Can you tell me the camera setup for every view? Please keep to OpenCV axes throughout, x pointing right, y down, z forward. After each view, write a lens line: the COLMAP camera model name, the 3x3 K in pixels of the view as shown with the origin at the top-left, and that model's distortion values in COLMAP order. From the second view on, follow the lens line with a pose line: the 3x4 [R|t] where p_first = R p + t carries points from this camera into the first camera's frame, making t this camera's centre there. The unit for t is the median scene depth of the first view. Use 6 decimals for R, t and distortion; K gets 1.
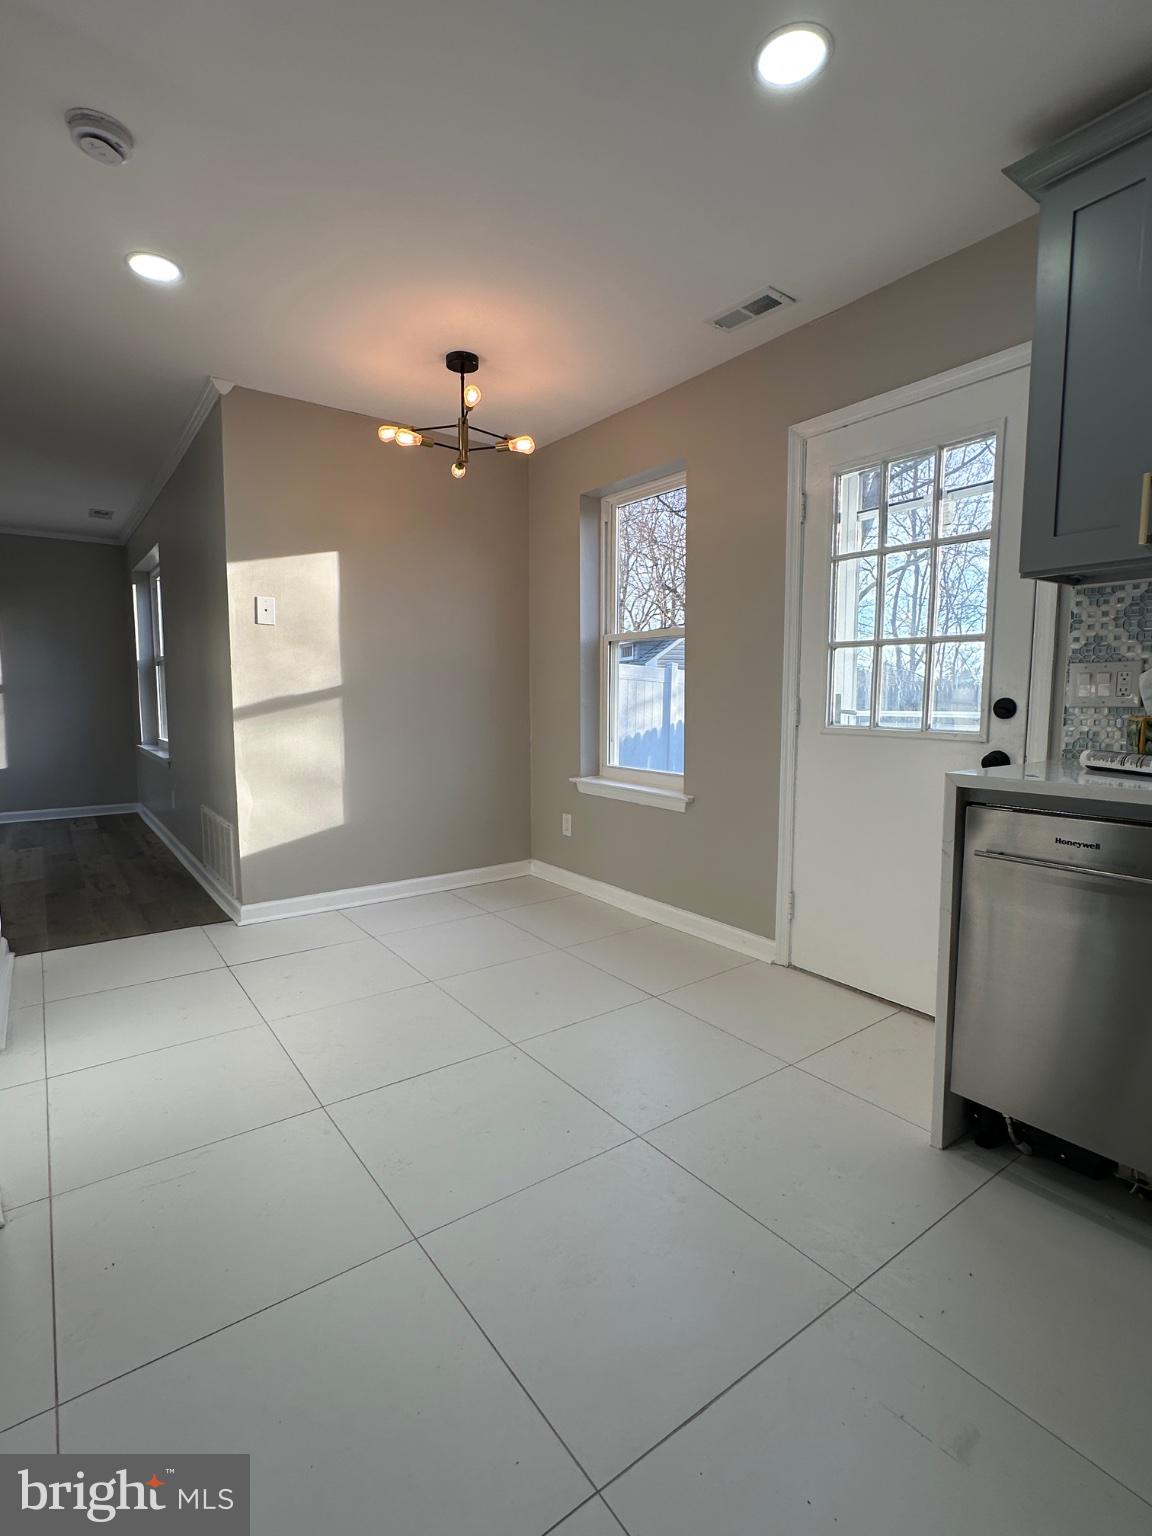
lens RADIAL K [[735.0, 0, 572.8], [0, 735.0, 769.8], [0, 0, 1]] dist [-0.001928, 0.000040]
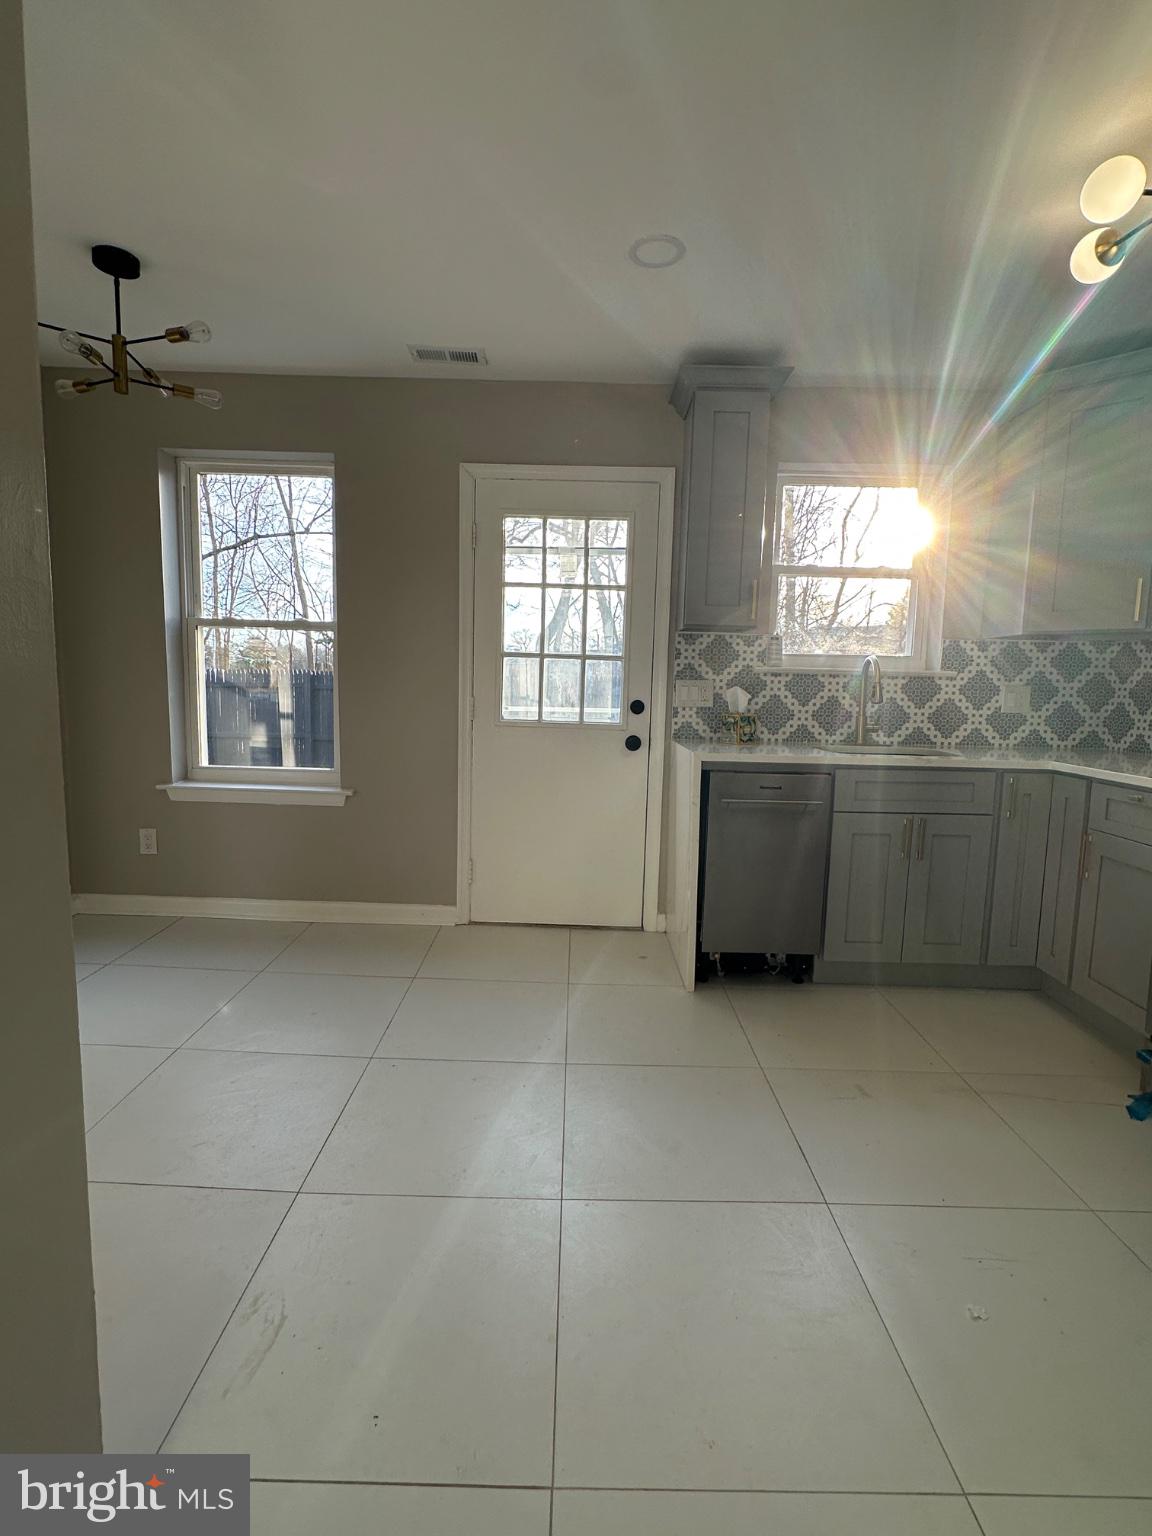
lens RADIAL K [[735.0, 0, 572.8], [0, 735.0, 769.8], [0, 0, 1]] dist [-0.001928, 0.000040]
pose [[0.596815, -0.081724, 0.798206, -0.604810], [0.056404, 0.996612, 0.059864, -0.045988], [-0.800394, 0.009294, 0.599402, 0.177772]]
